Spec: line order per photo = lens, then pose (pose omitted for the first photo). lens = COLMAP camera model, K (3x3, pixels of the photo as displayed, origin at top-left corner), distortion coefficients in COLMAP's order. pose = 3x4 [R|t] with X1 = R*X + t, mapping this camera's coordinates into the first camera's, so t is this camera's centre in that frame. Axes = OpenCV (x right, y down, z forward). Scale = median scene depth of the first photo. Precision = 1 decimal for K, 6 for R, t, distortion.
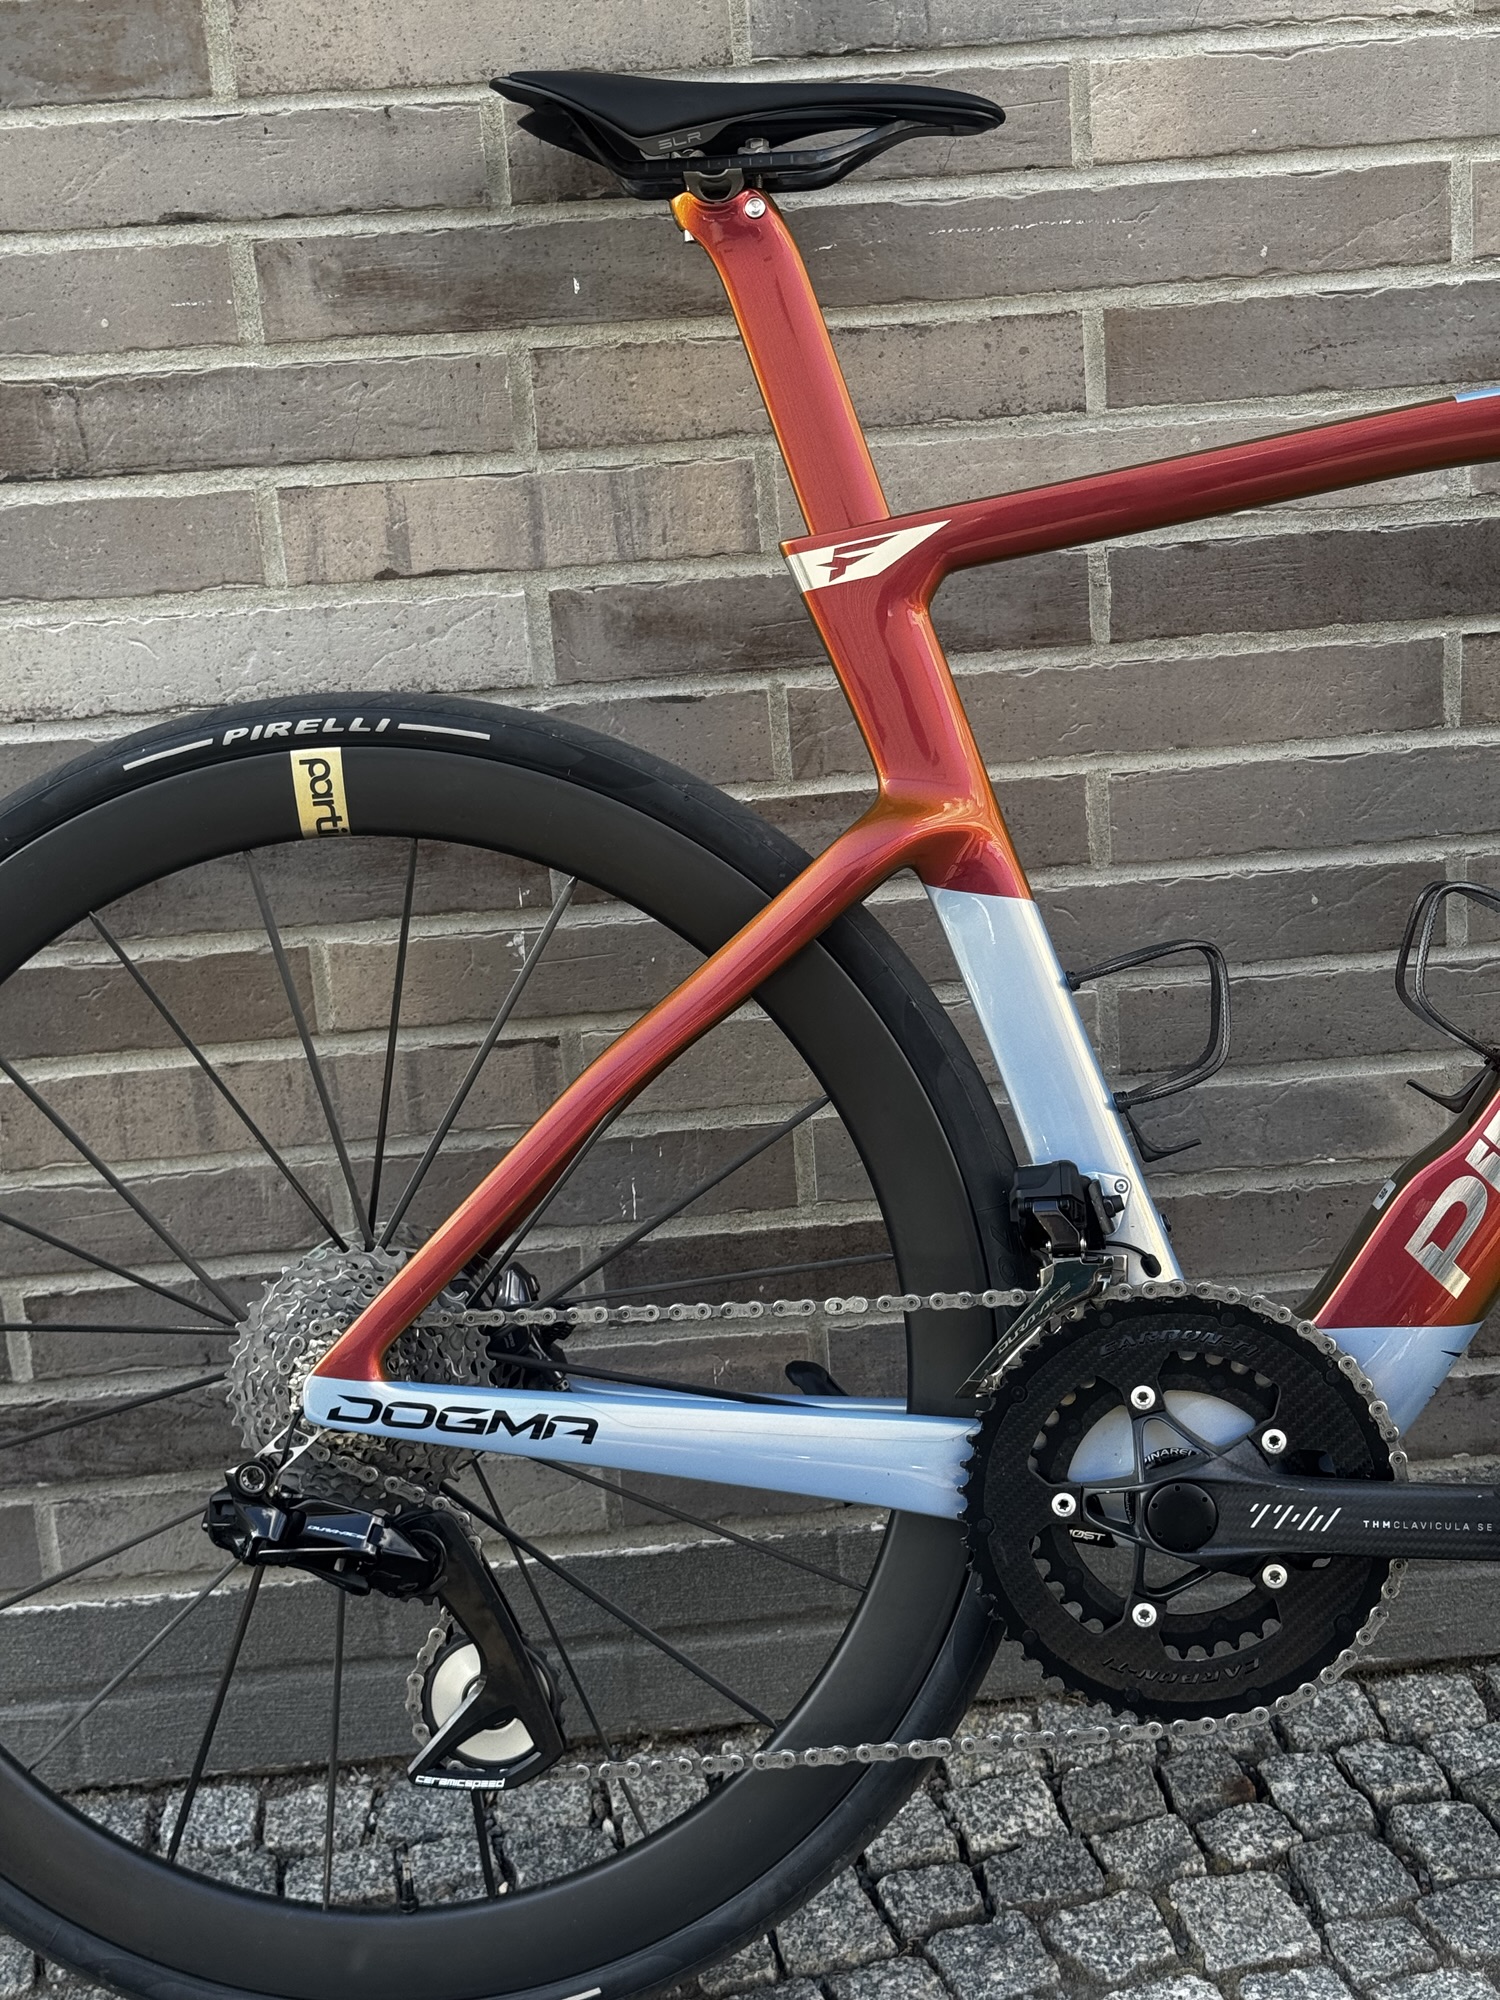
lens RADIAL K [[2828.1, 0, 776.2], [0, 2828.1, 1022.4], [0, 0, 1]] dist [0.114649, 0.000000]
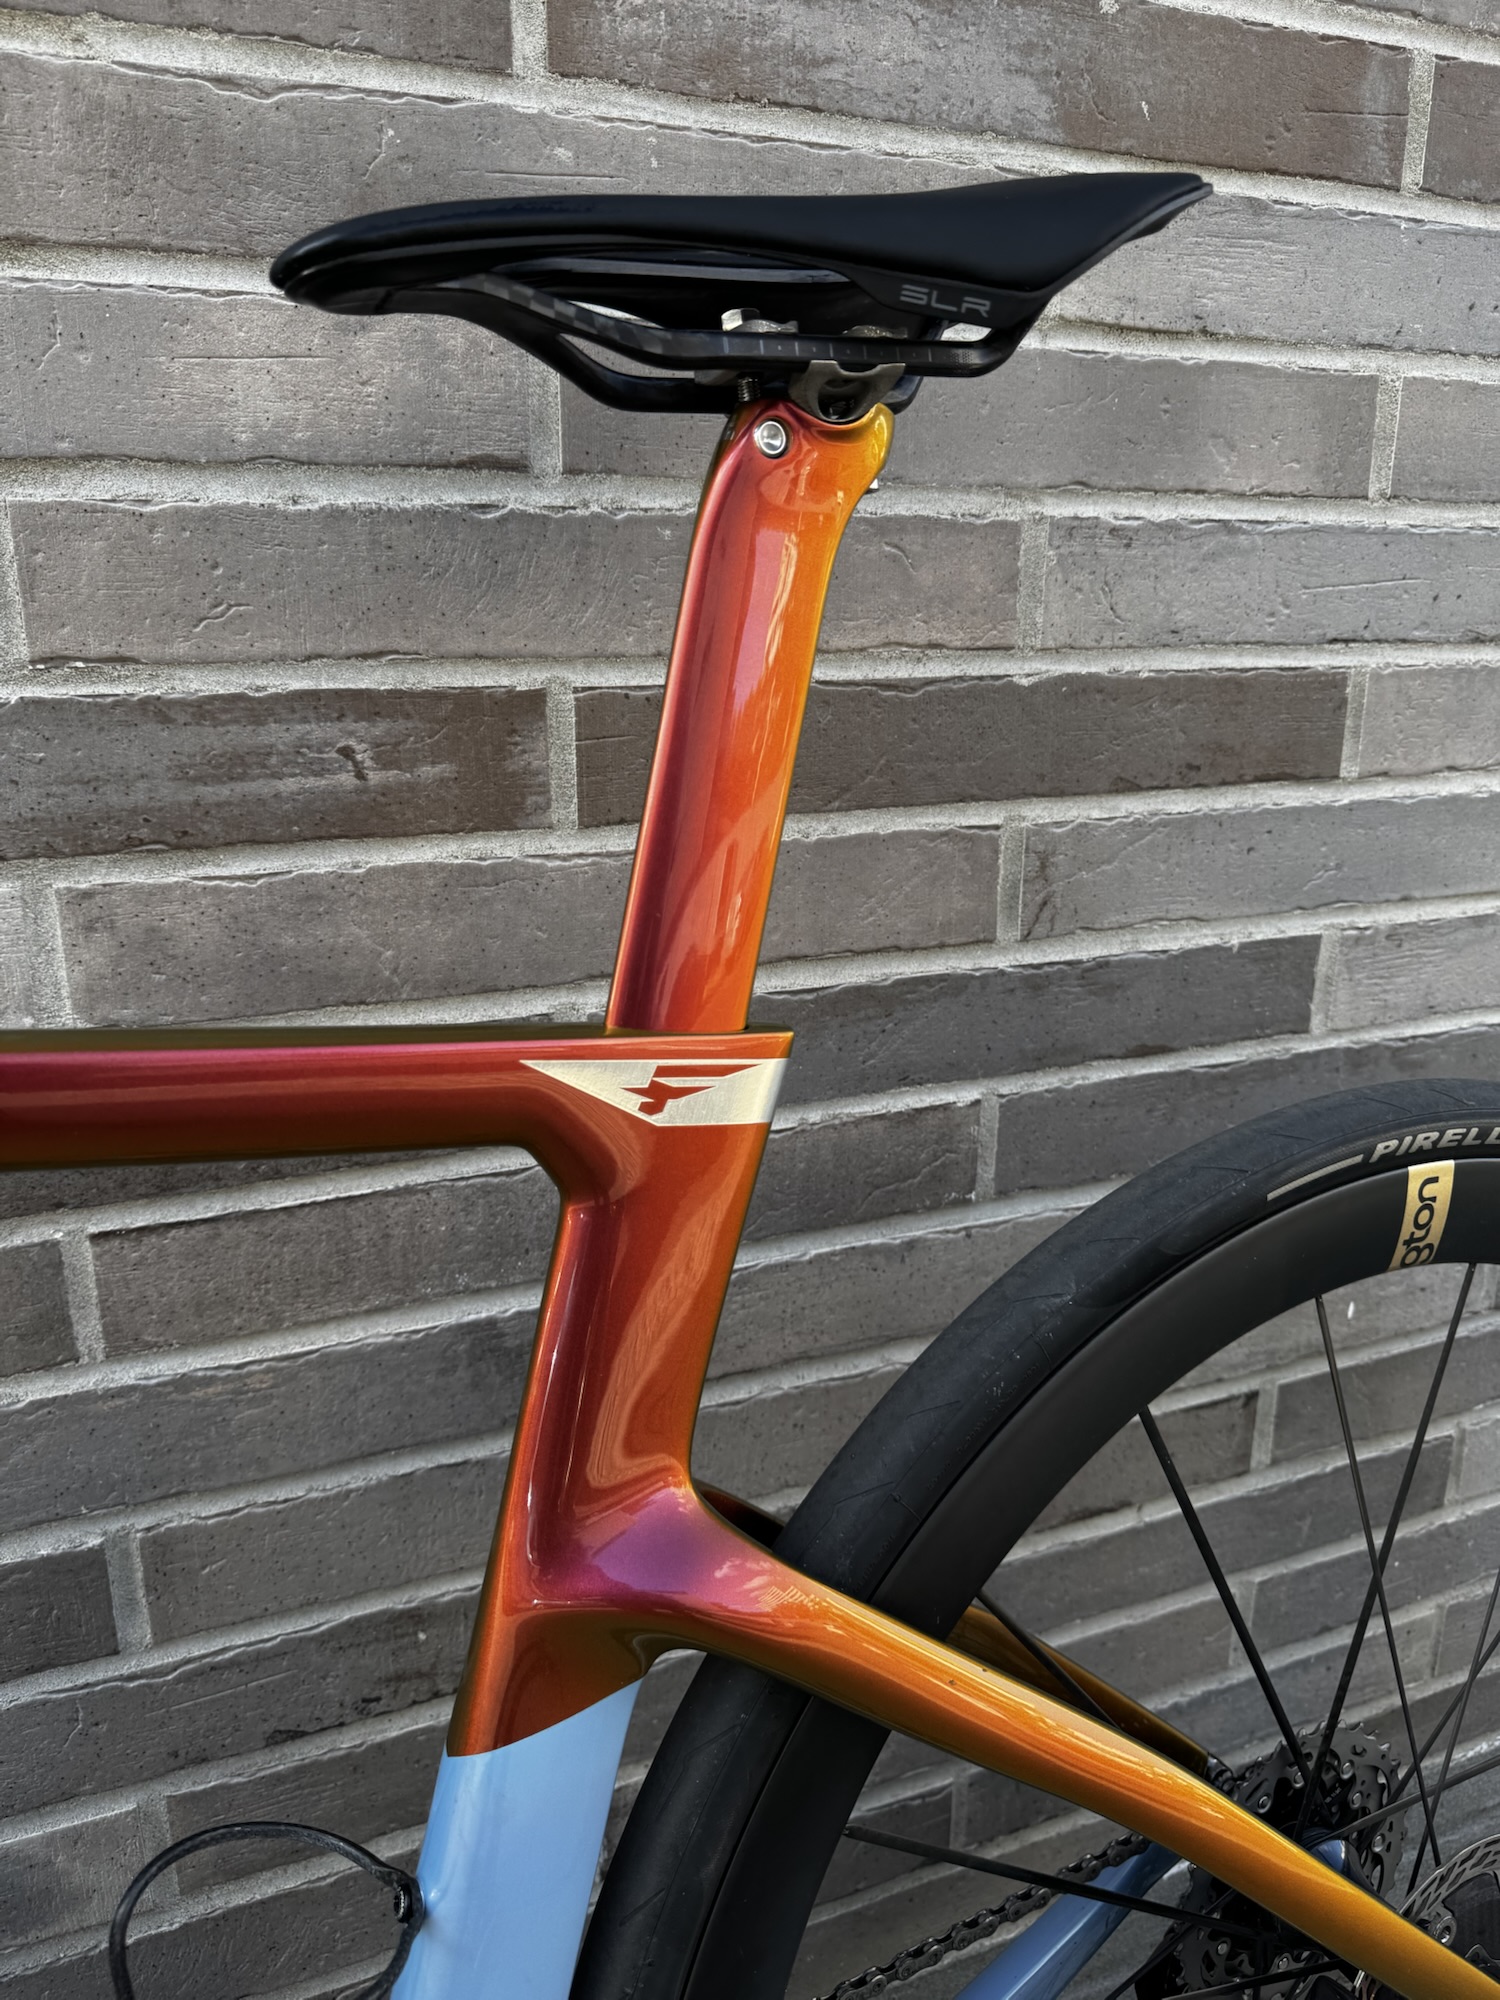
lens RADIAL K [[1444.4, 0, 746.0], [0, 1444.4, 987.3], [0, 0, 1]] dist [0.009209, -0.025596]
pose [[0.946669, -0.020696, 0.321542, 0.278475], [0.015028, 0.999685, 0.020102, -0.196851], [-0.321856, -0.014198, 0.946682, 0.649075]]
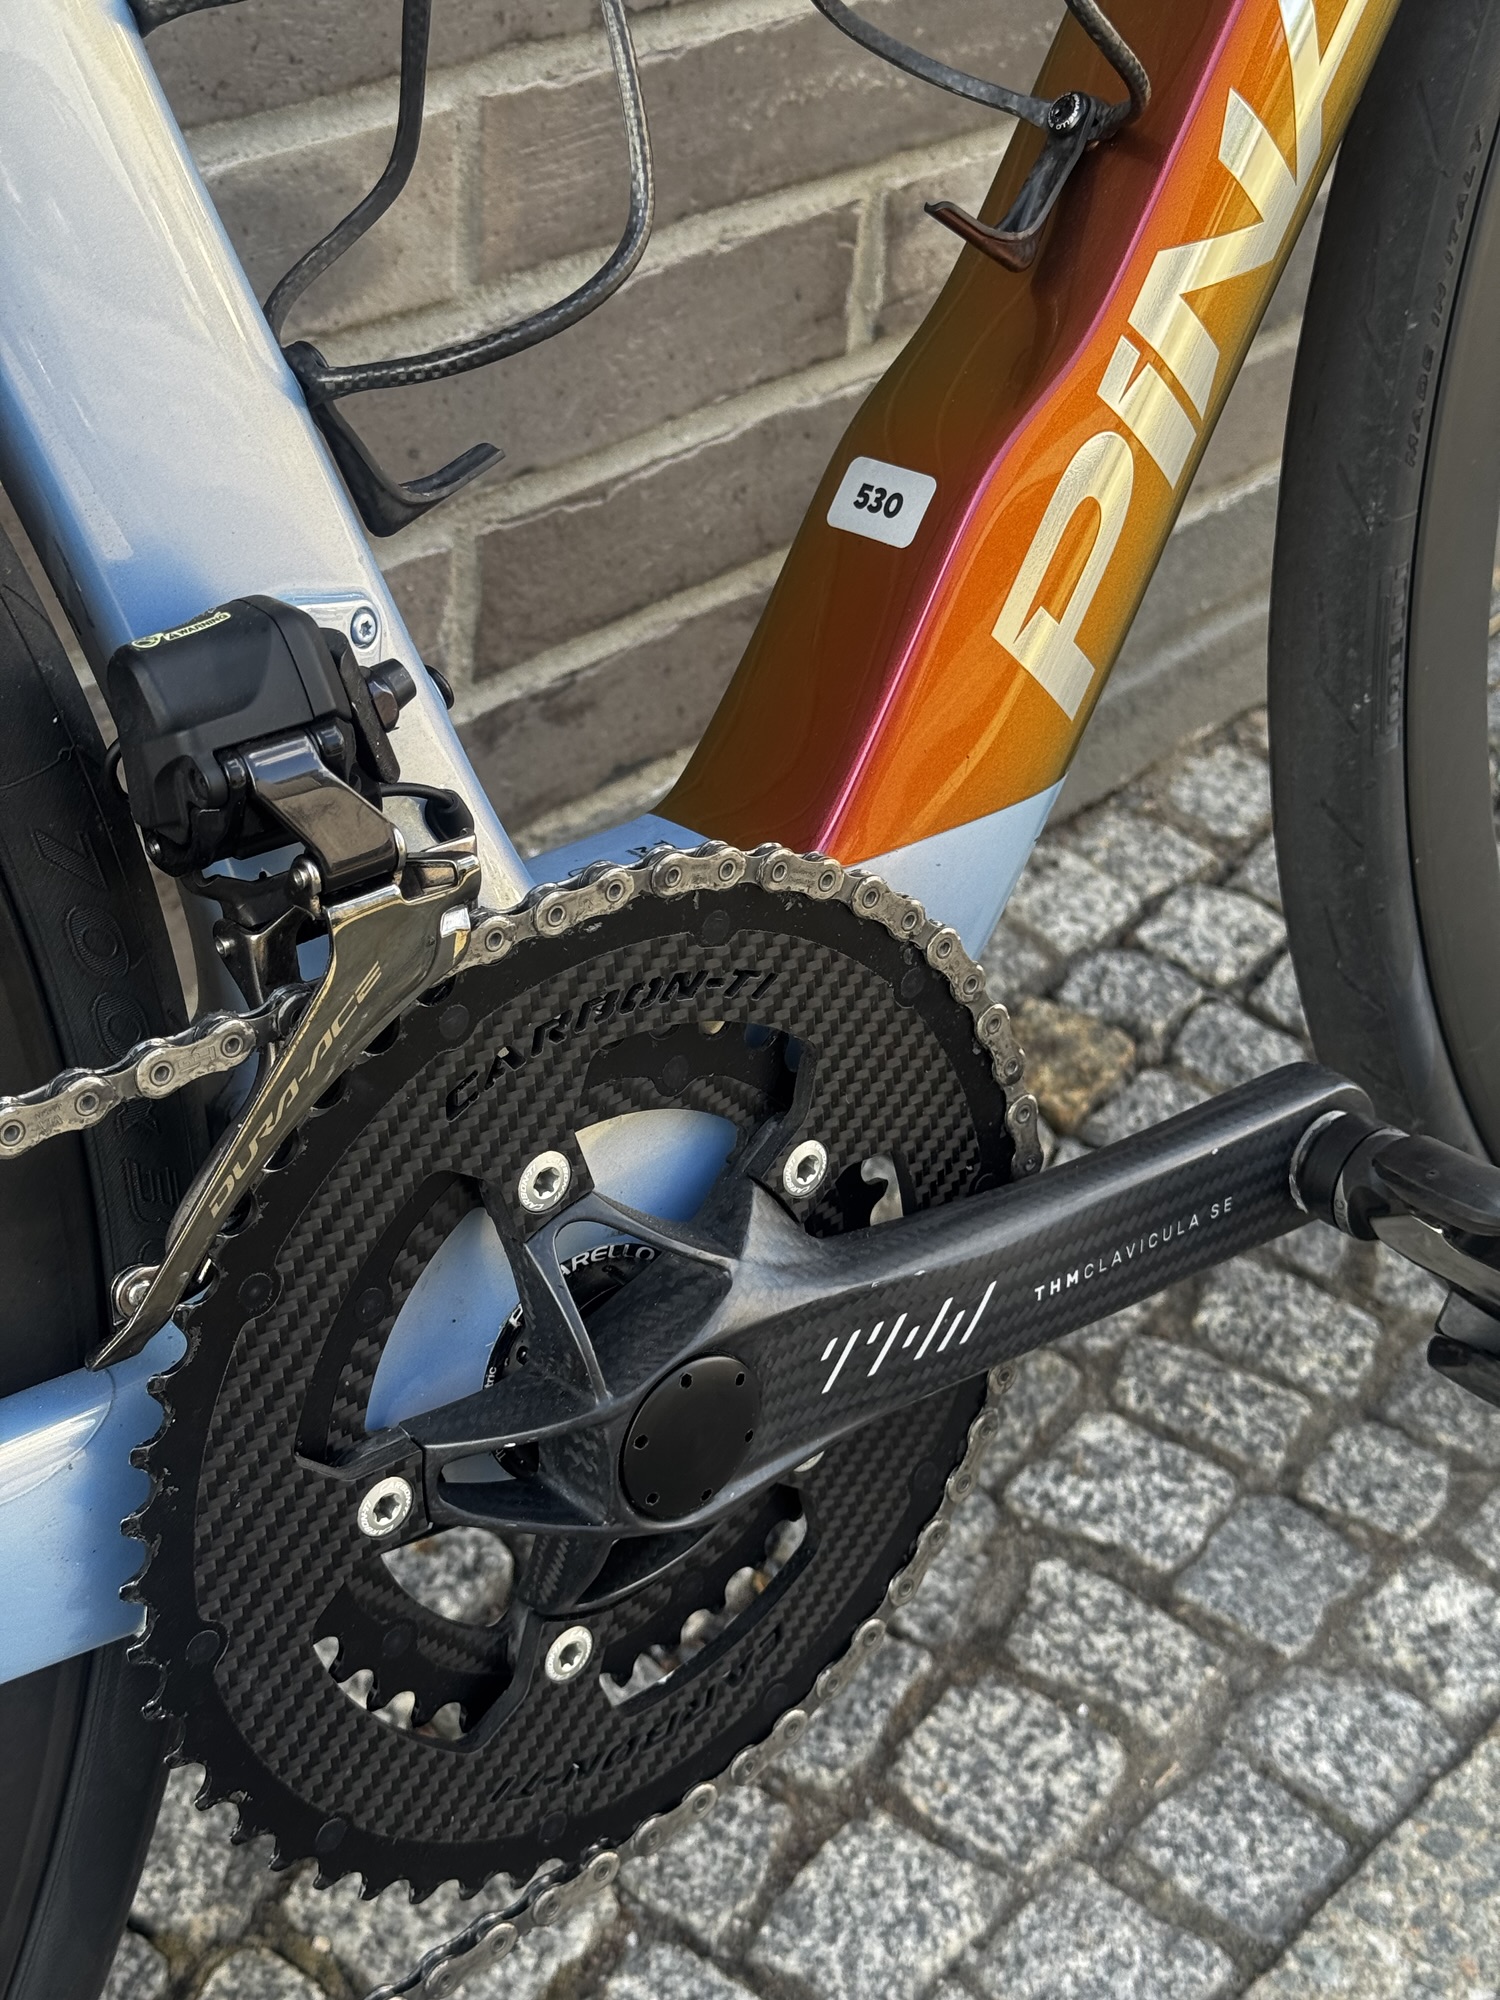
lens RADIAL K [[2828.1, 0, 754.2], [0, 2828.1, 988.0], [0, 0, 1]] dist [0.114649, 0.000000]
pose [[0.709224, -0.304941, 0.635619, -0.070878], [0.051497, 0.921610, 0.384686, -0.029262], [-0.703100, -0.240097, 0.669331, 0.649235]]
